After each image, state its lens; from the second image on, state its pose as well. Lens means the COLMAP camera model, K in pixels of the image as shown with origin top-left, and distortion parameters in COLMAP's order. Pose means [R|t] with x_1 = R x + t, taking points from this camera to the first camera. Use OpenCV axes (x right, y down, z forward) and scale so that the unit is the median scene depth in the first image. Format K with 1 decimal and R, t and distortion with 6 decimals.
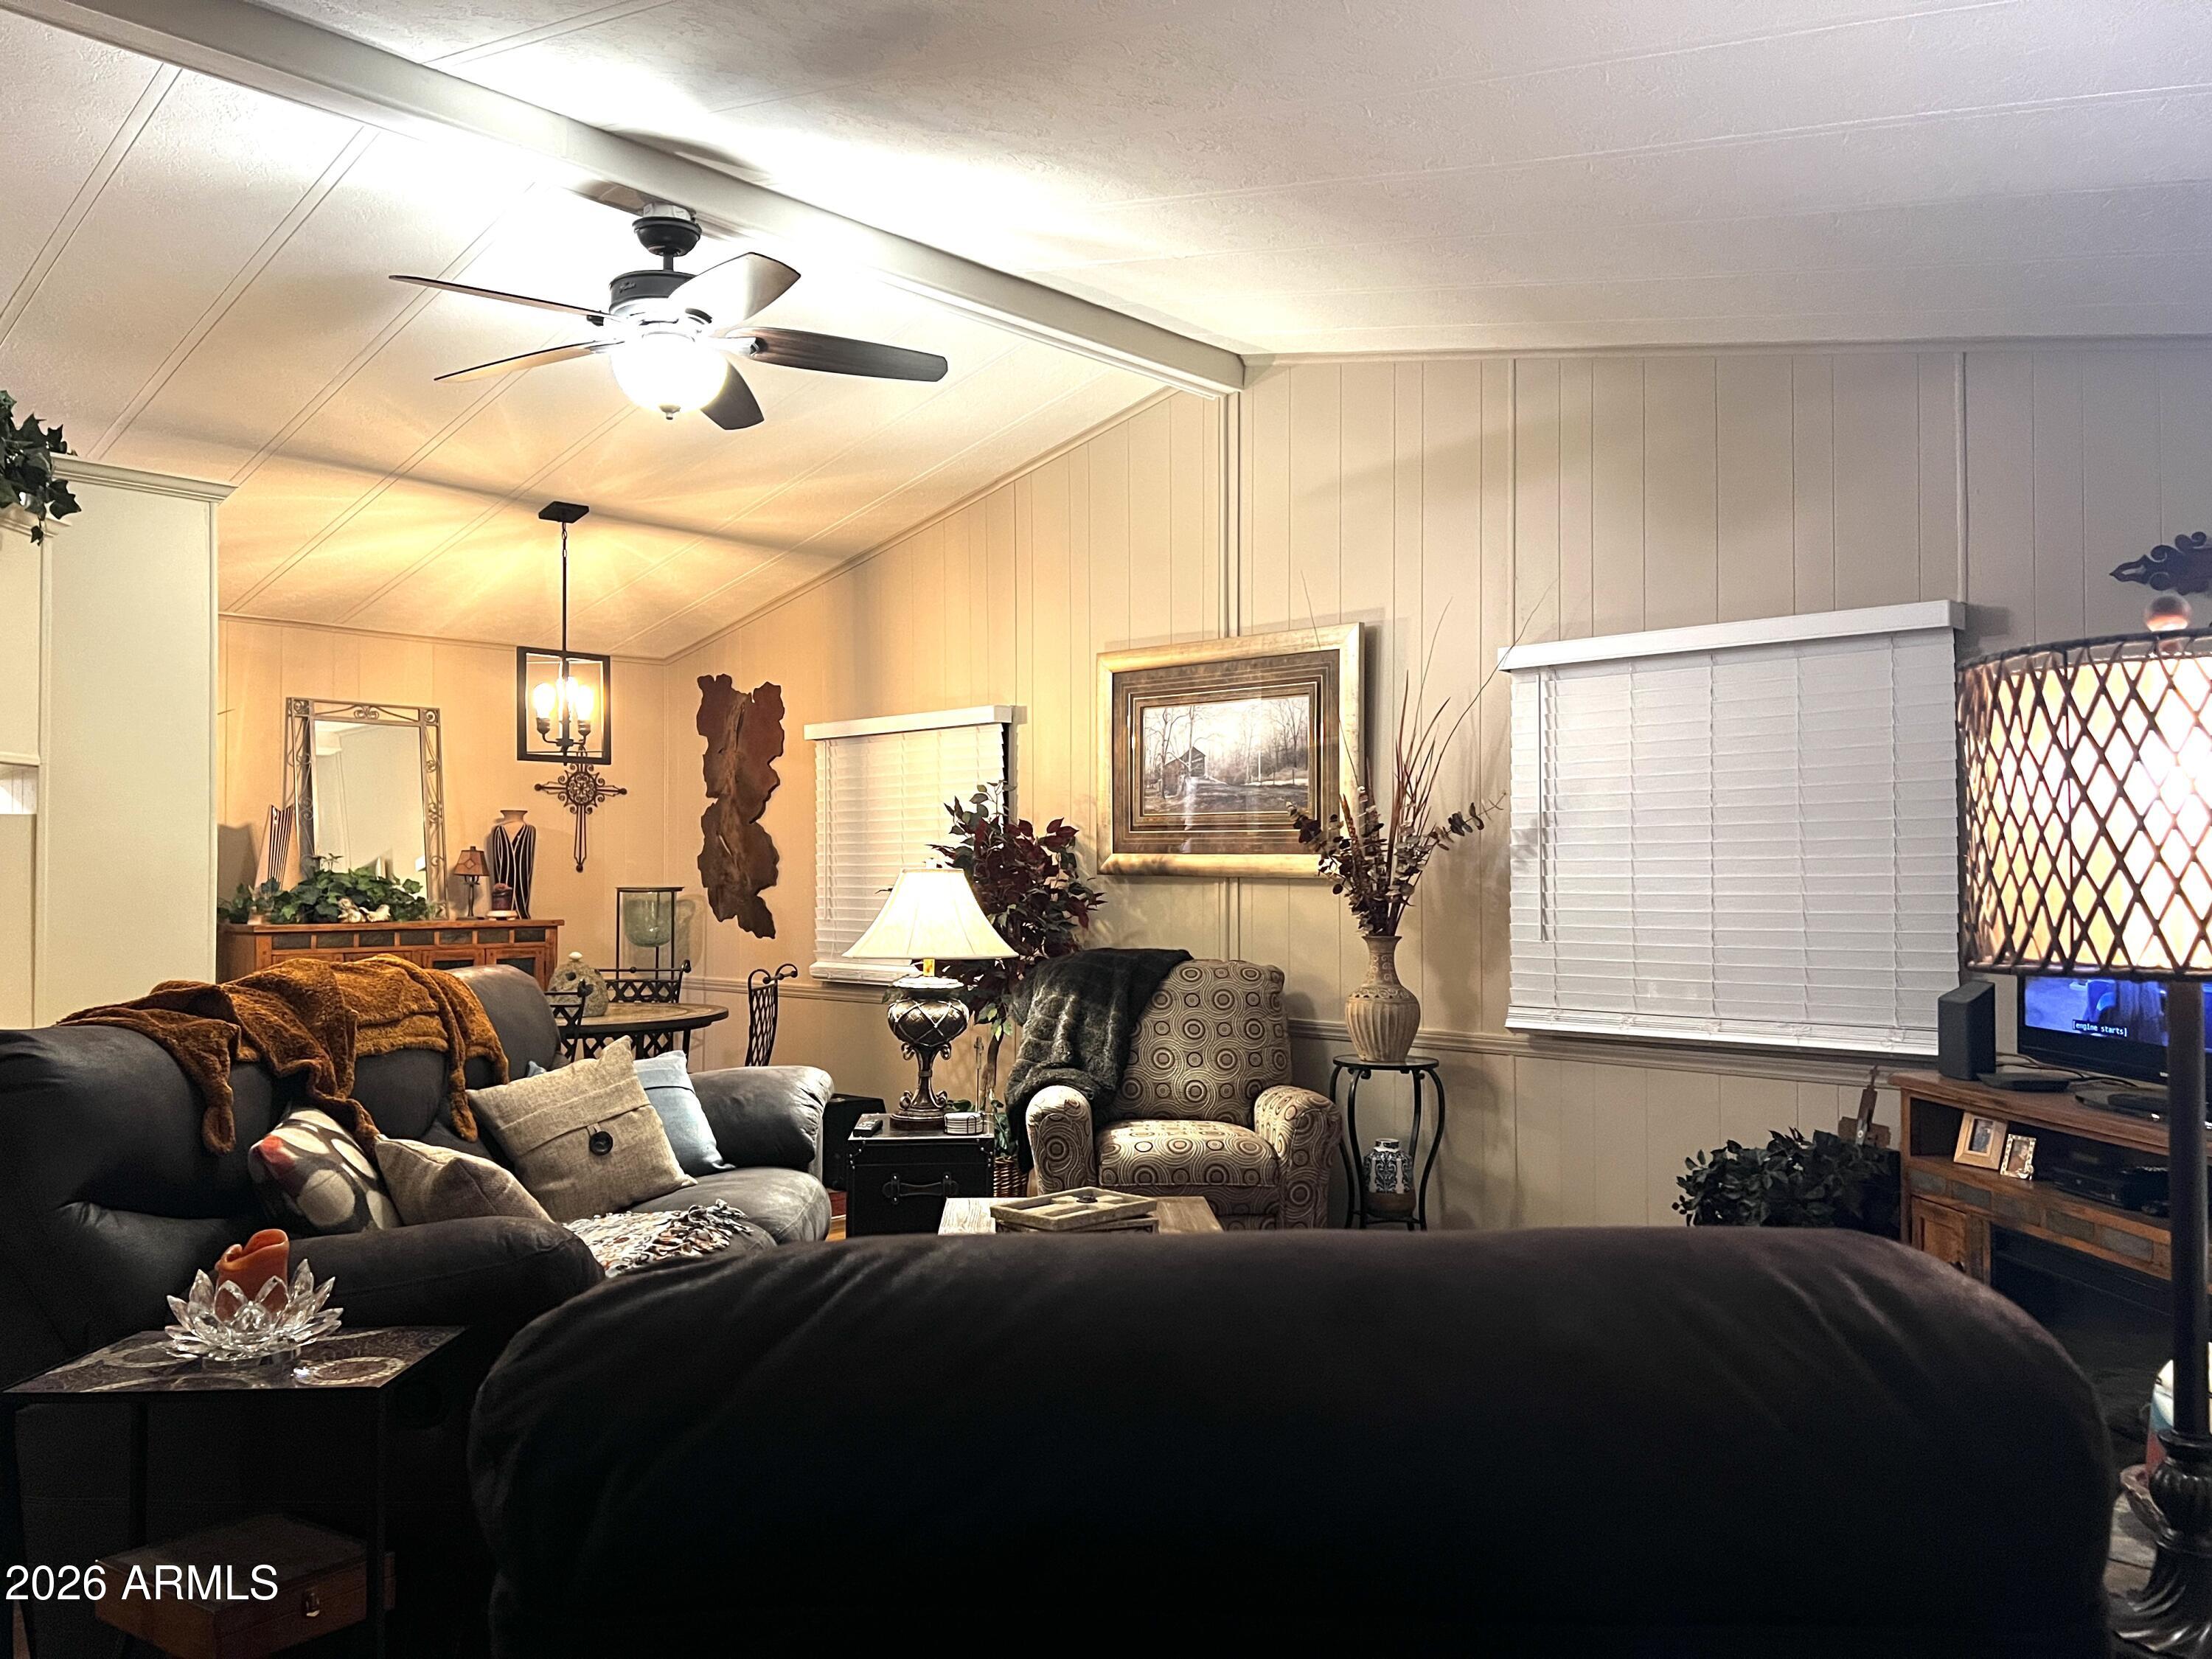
lens RADIAL K [[1659.6, 0, 1158.0], [0, 1659.6, 833.9], [0, 0, 1]] dist [0.064398, -0.116717]
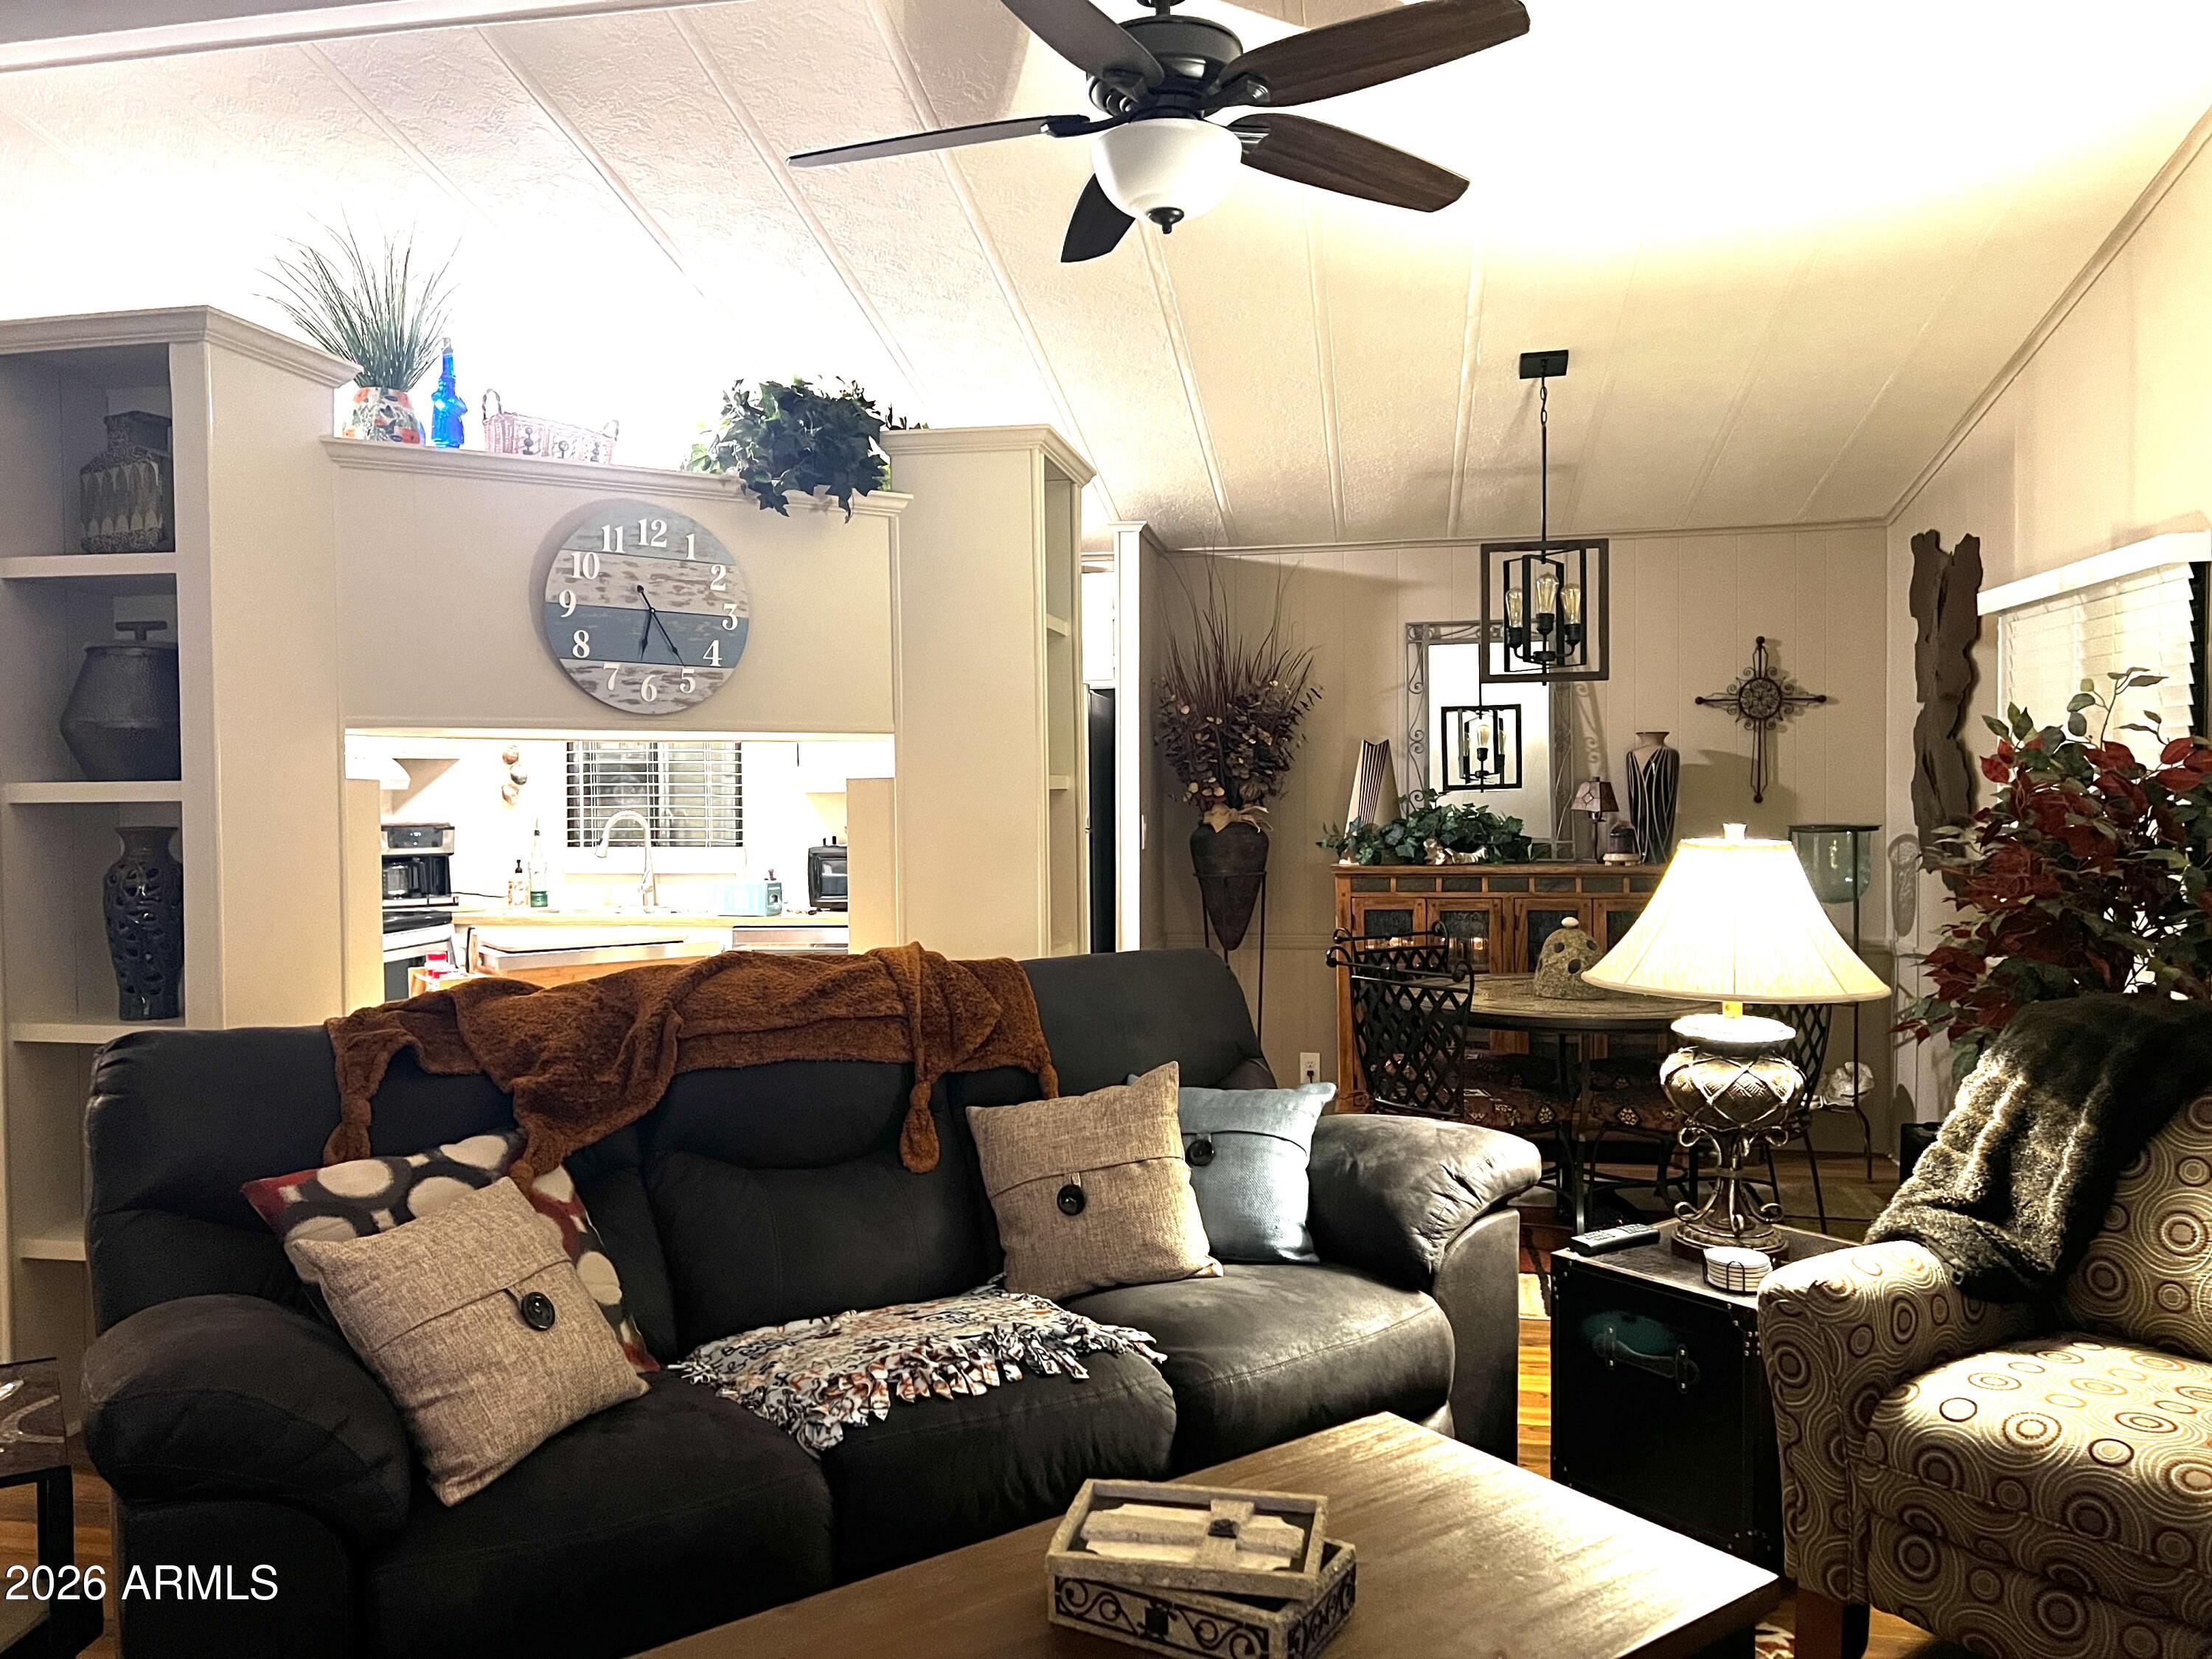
lens RADIAL K [[1659.6, 0, 1101.5], [0, 1659.6, 843.9], [0, 0, 1]] dist [0.064398, -0.116717]
pose [[0.511433, 0.028593, -0.858847, 0.295115], [0.035319, 0.997902, 0.054254, -0.020766], [0.858597, -0.058081, 0.509350, 0.538856]]
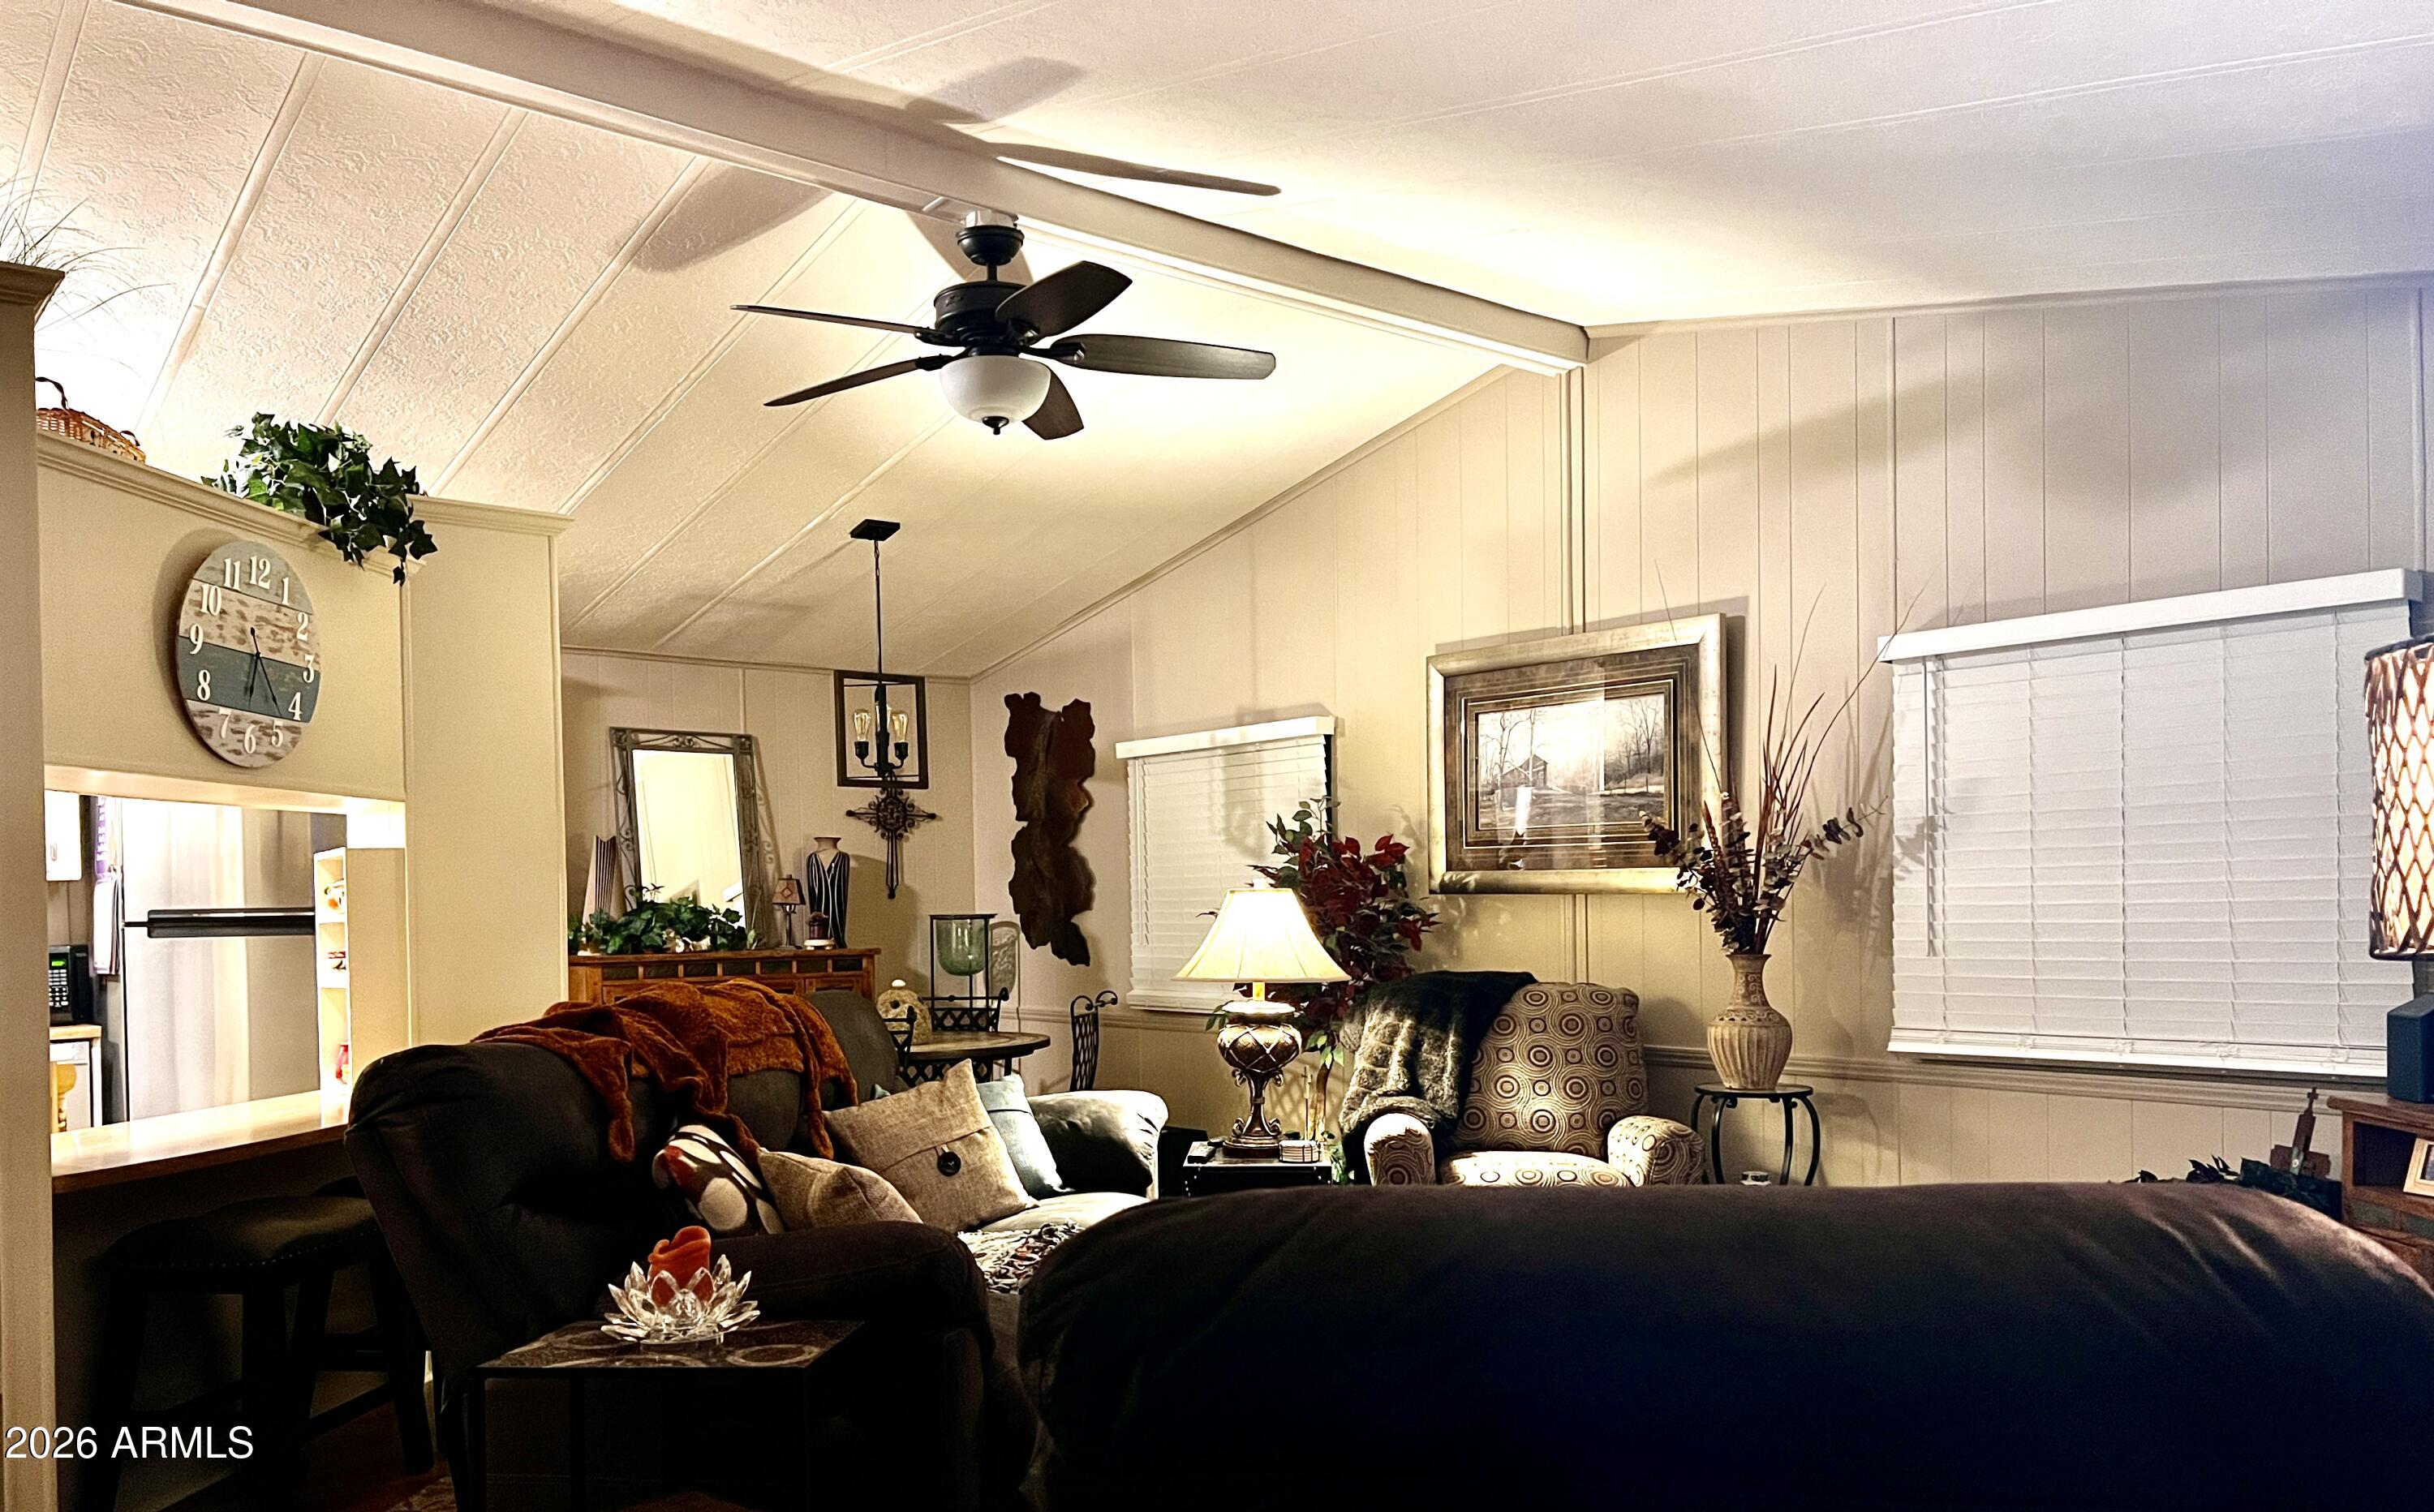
lens RADIAL K [[1852.9, 0, 1200.5], [0, 1852.9, 924.5], [0, 0, 1]] dist [0.038519, -0.054705]
pose [[0.989279, -0.011795, -0.145559, -0.016327], [0.017149, 0.999220, 0.035579, 0.002966], [0.145026, -0.037694, 0.988710, -0.068820]]
